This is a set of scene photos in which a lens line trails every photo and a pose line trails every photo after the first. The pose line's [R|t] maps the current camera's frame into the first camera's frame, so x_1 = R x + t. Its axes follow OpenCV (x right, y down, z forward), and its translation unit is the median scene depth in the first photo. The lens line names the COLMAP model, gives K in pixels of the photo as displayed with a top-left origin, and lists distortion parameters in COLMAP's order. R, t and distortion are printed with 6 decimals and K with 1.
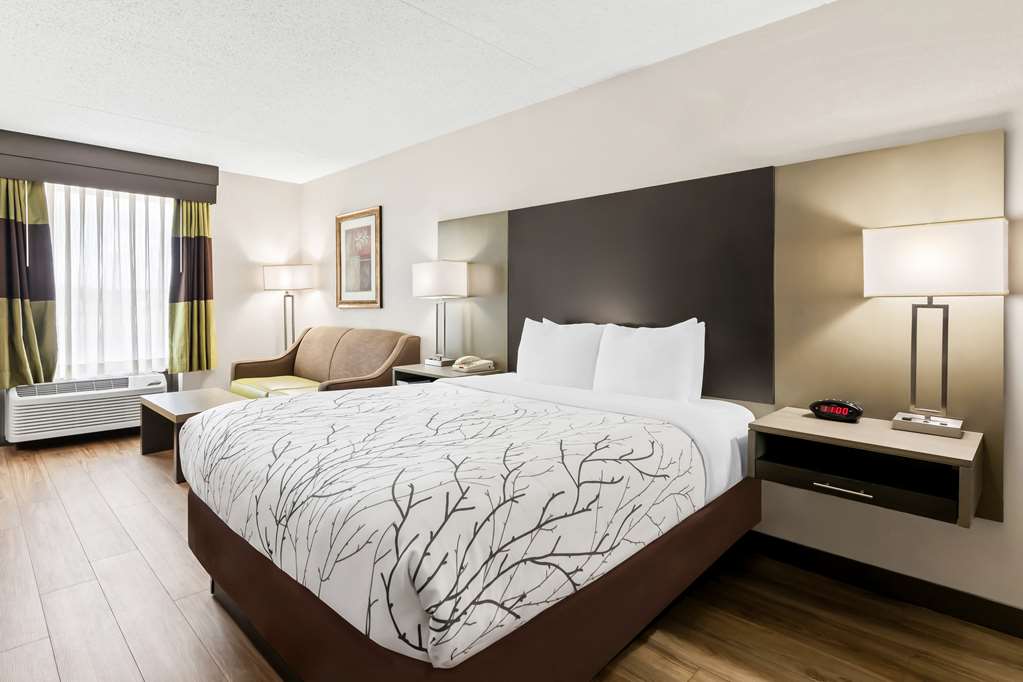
lens RADIAL K [[504.5, 0, 510.6], [0, 504.5, 305.9], [0, 0, 1]] dist [-0.000921, -0.000316]
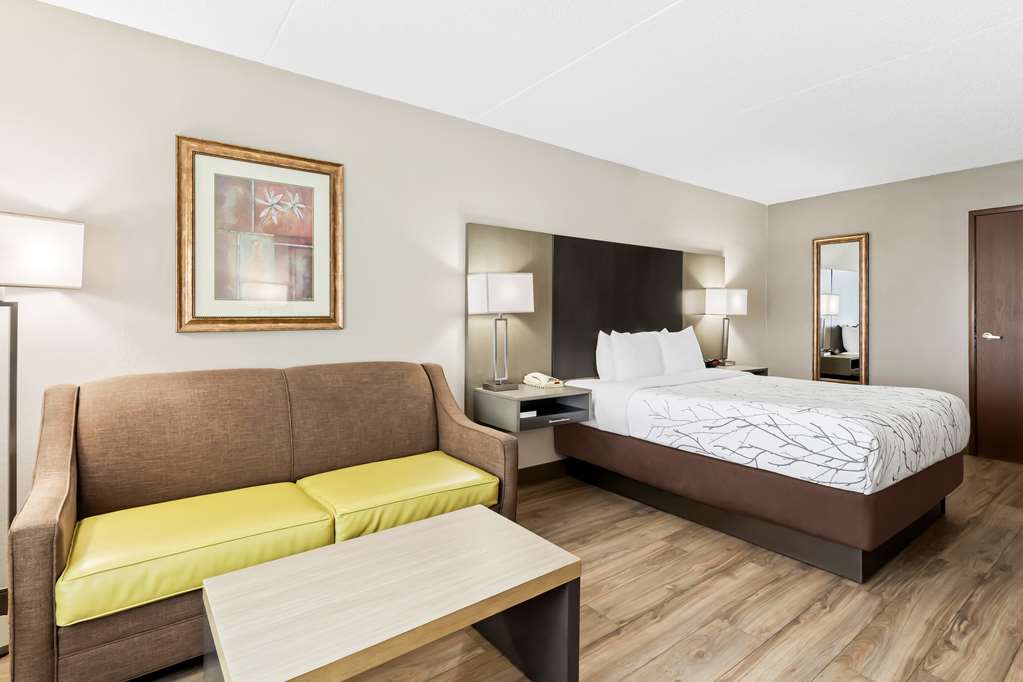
lens RADIAL K [[504.5, 0, 510.6], [0, 504.5, 305.9], [0, 0, 1]] dist [-0.000921, -0.000316]
pose [[0.173018, 0.019608, 0.984723, -0.309128], [0.009769, 0.999718, -0.021623, -0.003220], [-0.984870, 0.013361, 0.172778, 0.255781]]
